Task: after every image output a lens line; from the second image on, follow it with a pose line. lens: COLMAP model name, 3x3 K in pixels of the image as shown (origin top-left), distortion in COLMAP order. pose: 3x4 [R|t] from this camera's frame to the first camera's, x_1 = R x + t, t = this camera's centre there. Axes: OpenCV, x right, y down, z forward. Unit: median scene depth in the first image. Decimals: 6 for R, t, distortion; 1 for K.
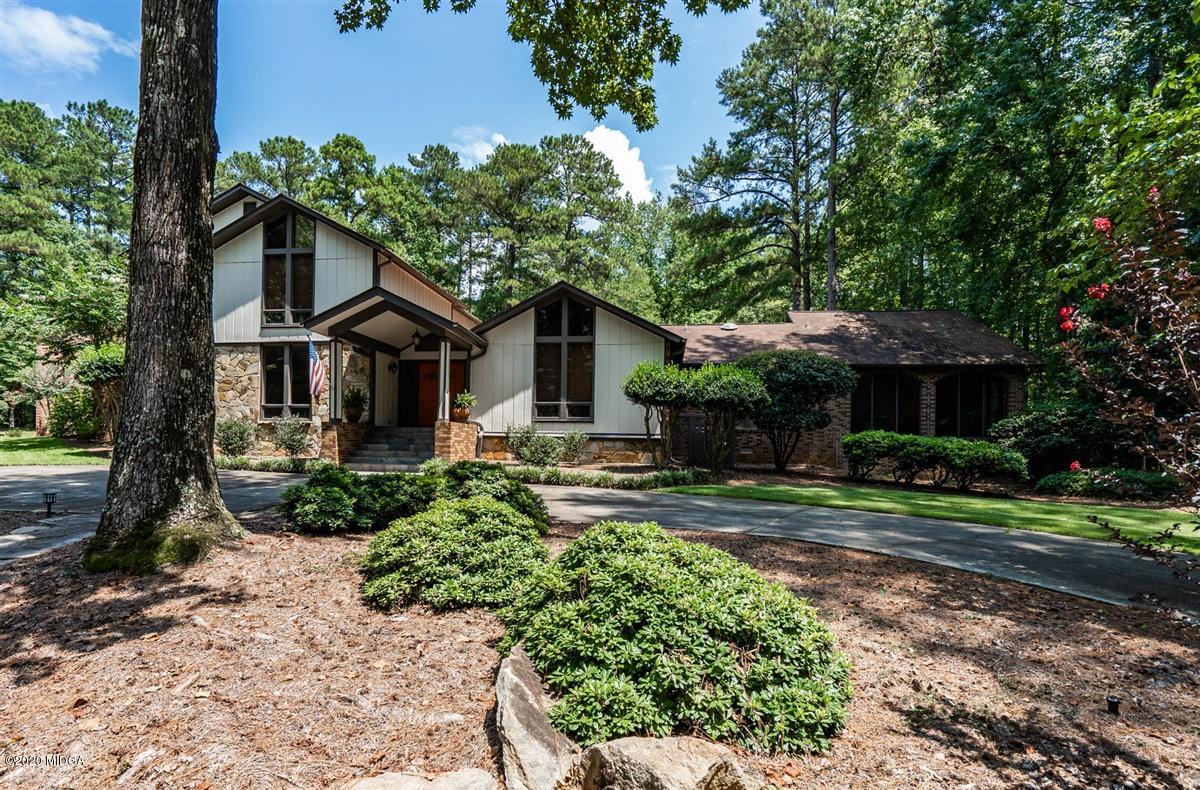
lens RADIAL K [[594.9, 0, 600.1], [0, 594.9, 440.9], [0, 0, 1]] dist [-0.000810, -0.000279]
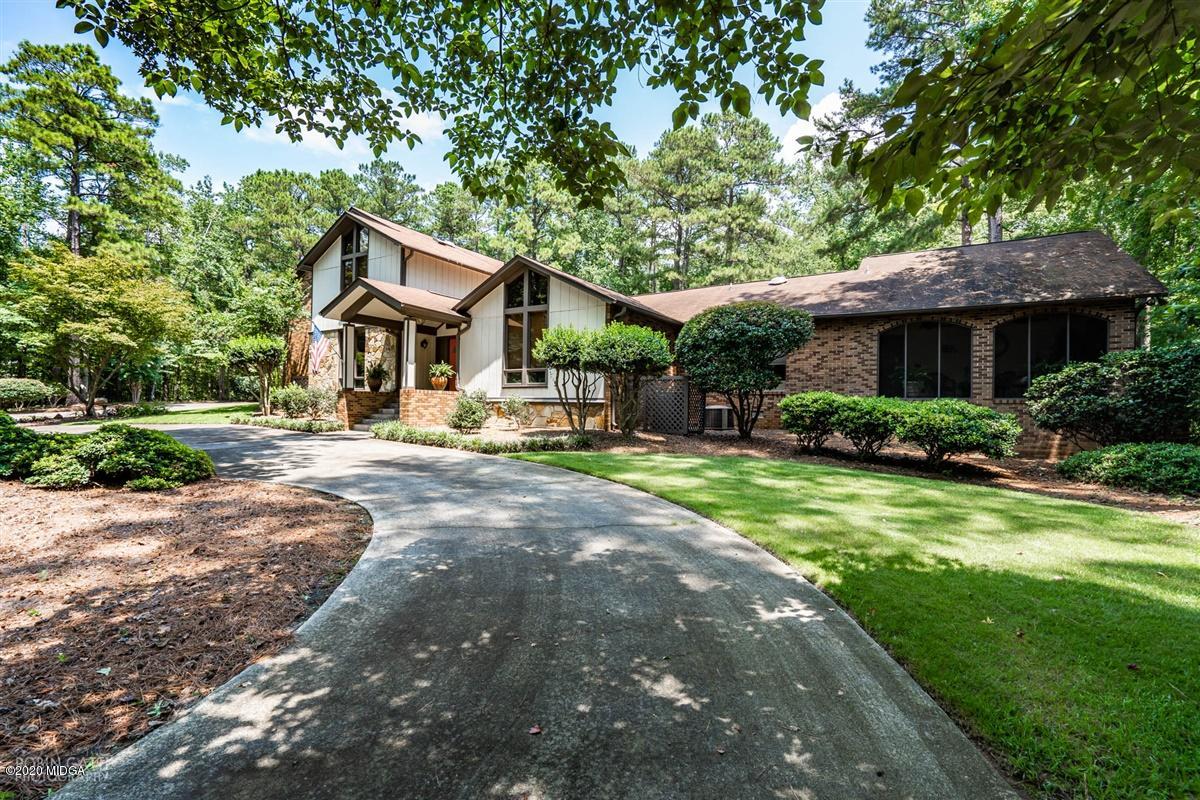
lens RADIAL K [[547.3, 0, 597.5], [0, 547.3, 405.0], [0, 0, 1]] dist [-0.004285, 0.000491]
pose [[0.914608, -0.004234, -0.404320, 0.445486], [0.003724, 0.999991, -0.002050, 0.001334], [0.404325, 0.000369, 0.914615, 0.163819]]
